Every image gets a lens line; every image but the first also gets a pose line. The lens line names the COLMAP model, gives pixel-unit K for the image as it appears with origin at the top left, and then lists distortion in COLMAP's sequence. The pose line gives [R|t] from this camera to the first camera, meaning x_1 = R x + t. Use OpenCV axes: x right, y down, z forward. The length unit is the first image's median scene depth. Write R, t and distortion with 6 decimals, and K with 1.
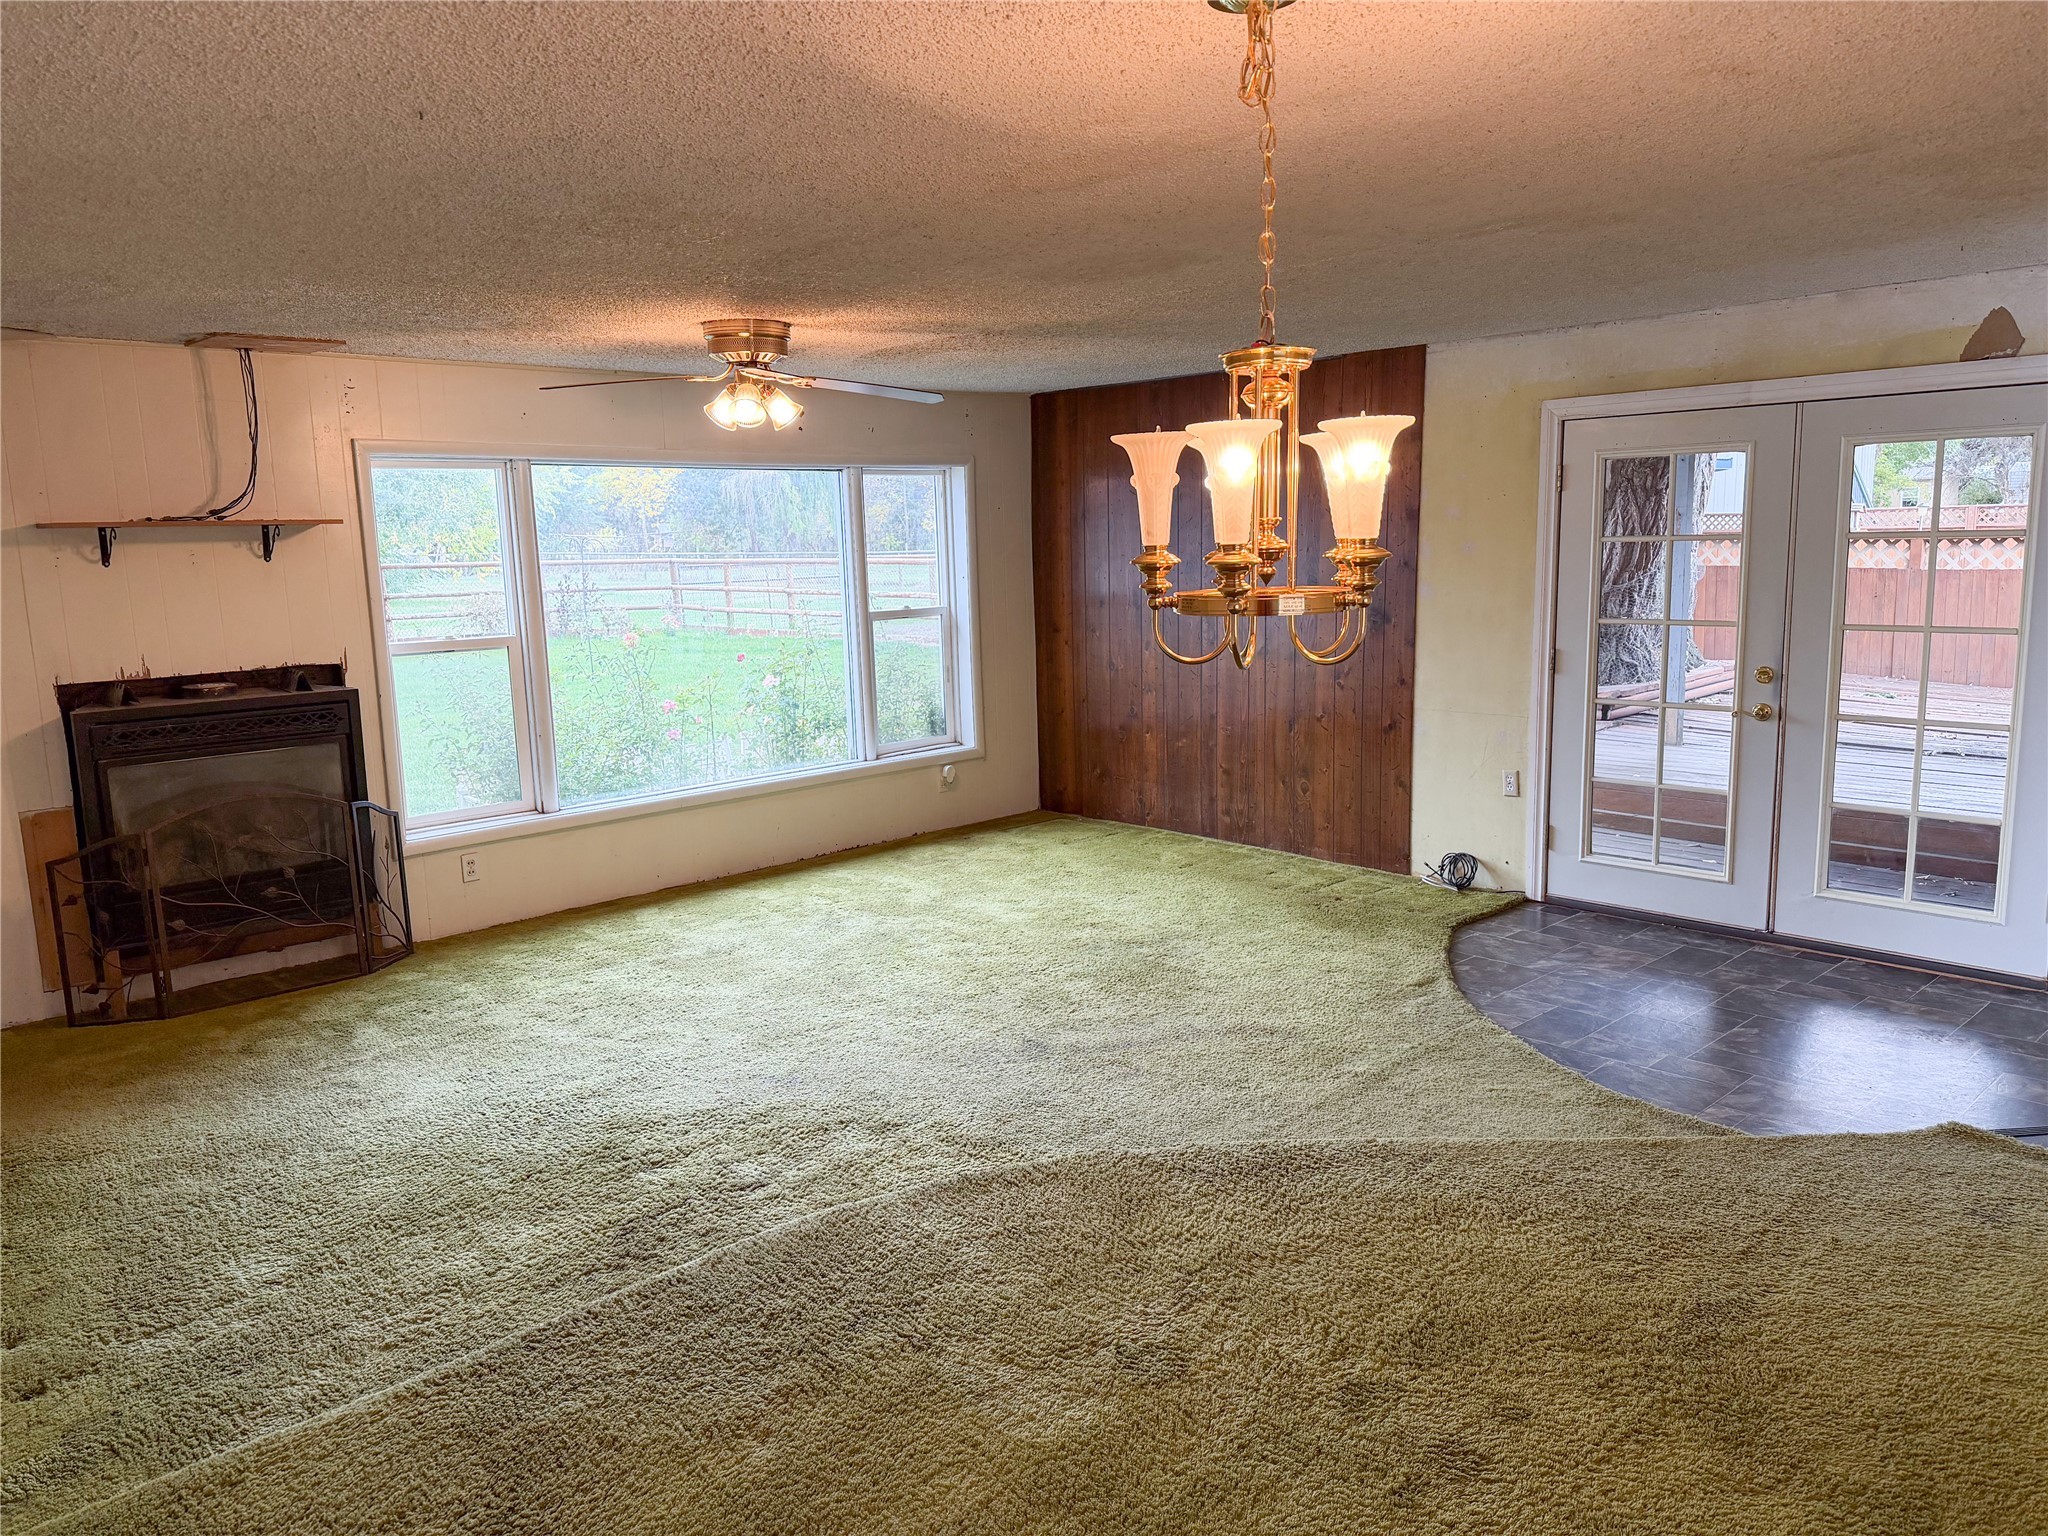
lens RADIAL K [[1412.3, 0, 1024.0], [0, 1412.3, 768.0], [0, 0, 1]] dist [0.086267, -0.094249]
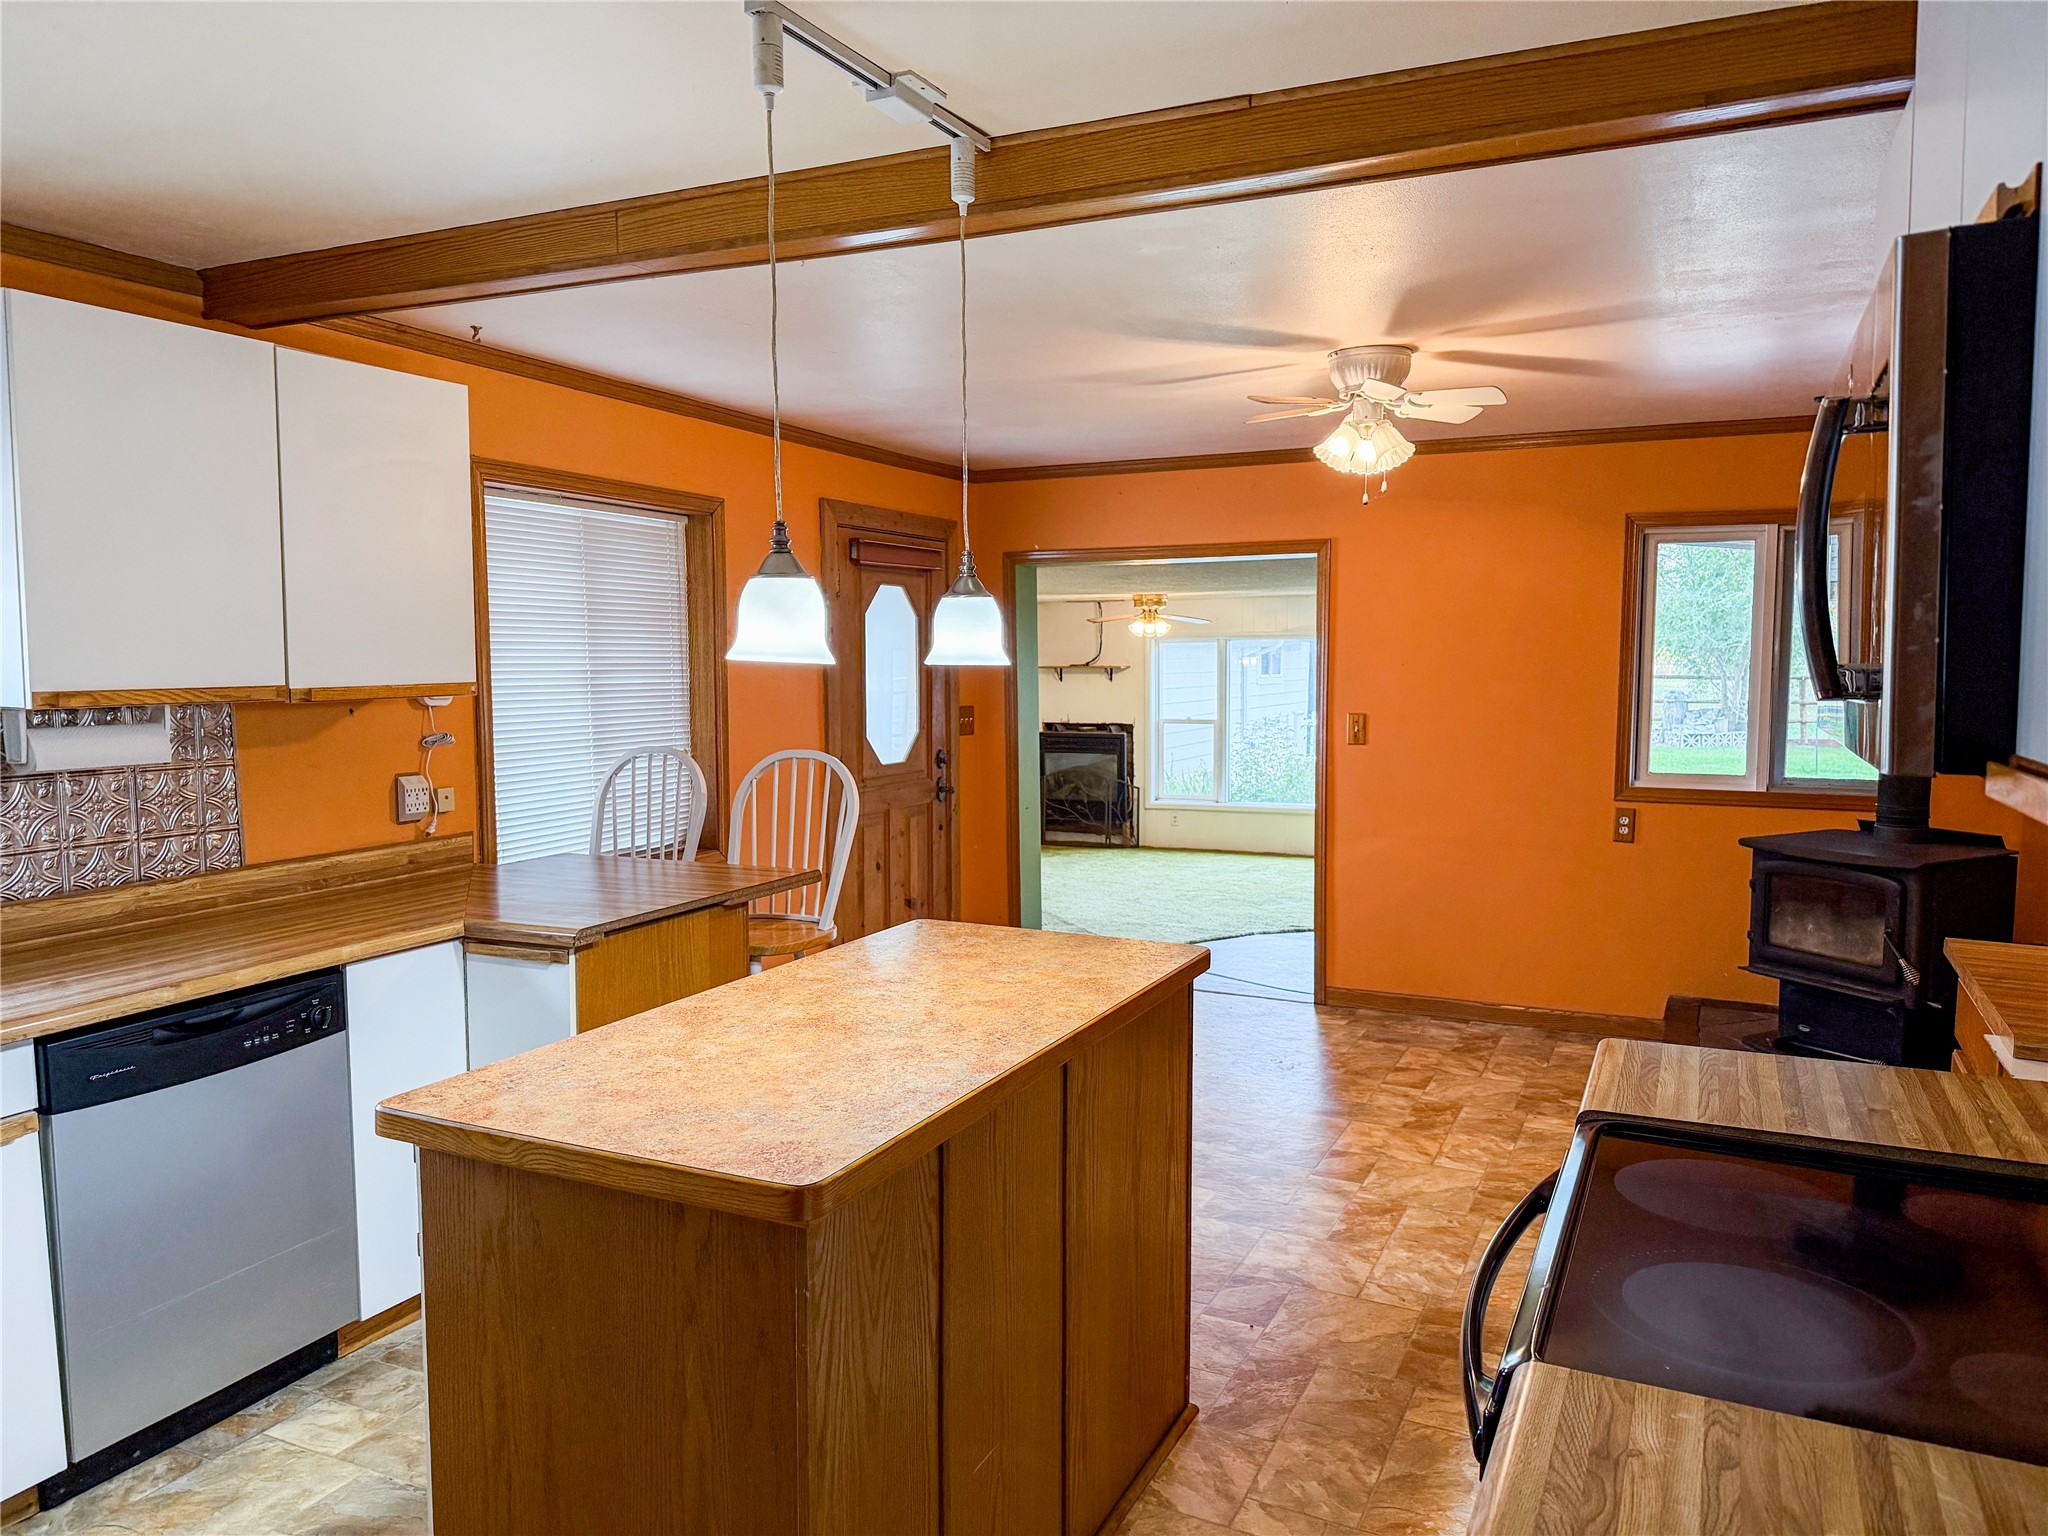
lens RADIAL K [[1419.9, 0, 1028.4], [0, 1419.9, 774.6], [0, 0, 1]] dist [0.168237, -0.280918]
pose [[0.362116, 0.102910, -0.926435, 1.659425], [-0.156688, 0.986465, 0.048334, -0.074649], [0.918869, 0.127659, 0.373339, -0.053253]]
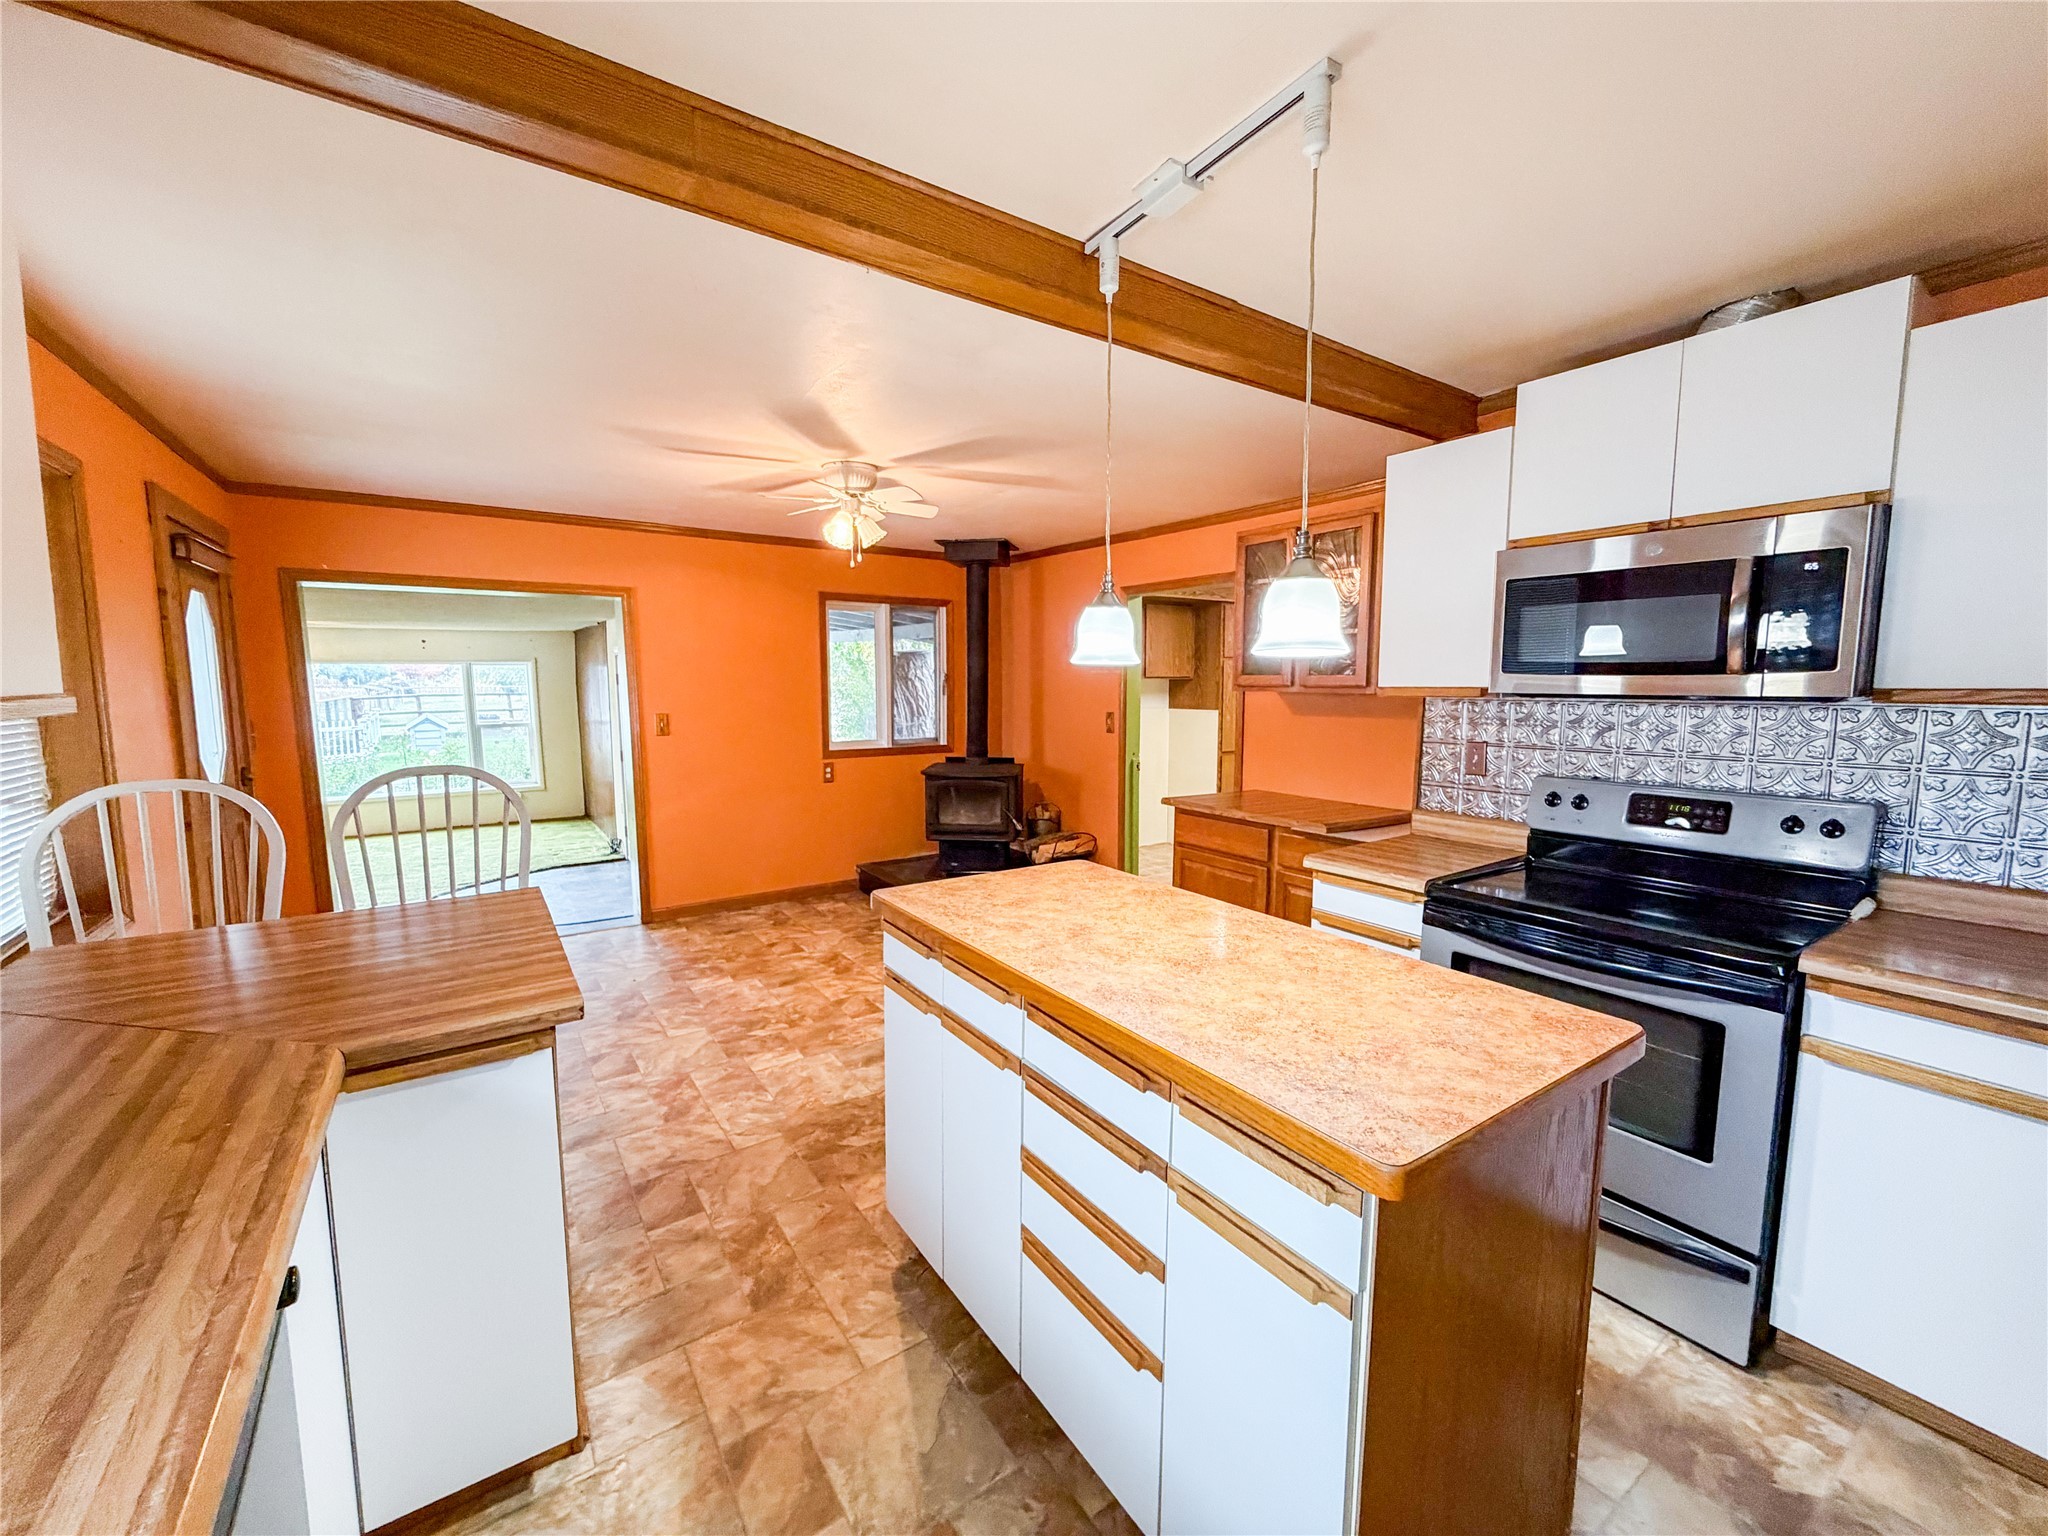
lens RADIAL K [[816.6, 0, 1018.2], [0, 816.6, 766.7], [0, 0, 1]] dist [0.000965, 0.000101]
pose [[0.986597, 0.041062, -0.157926, 1.261451], [-0.049274, 0.997610, -0.048440, -0.027146], [0.155559, 0.055573, 0.986262, -0.224427]]
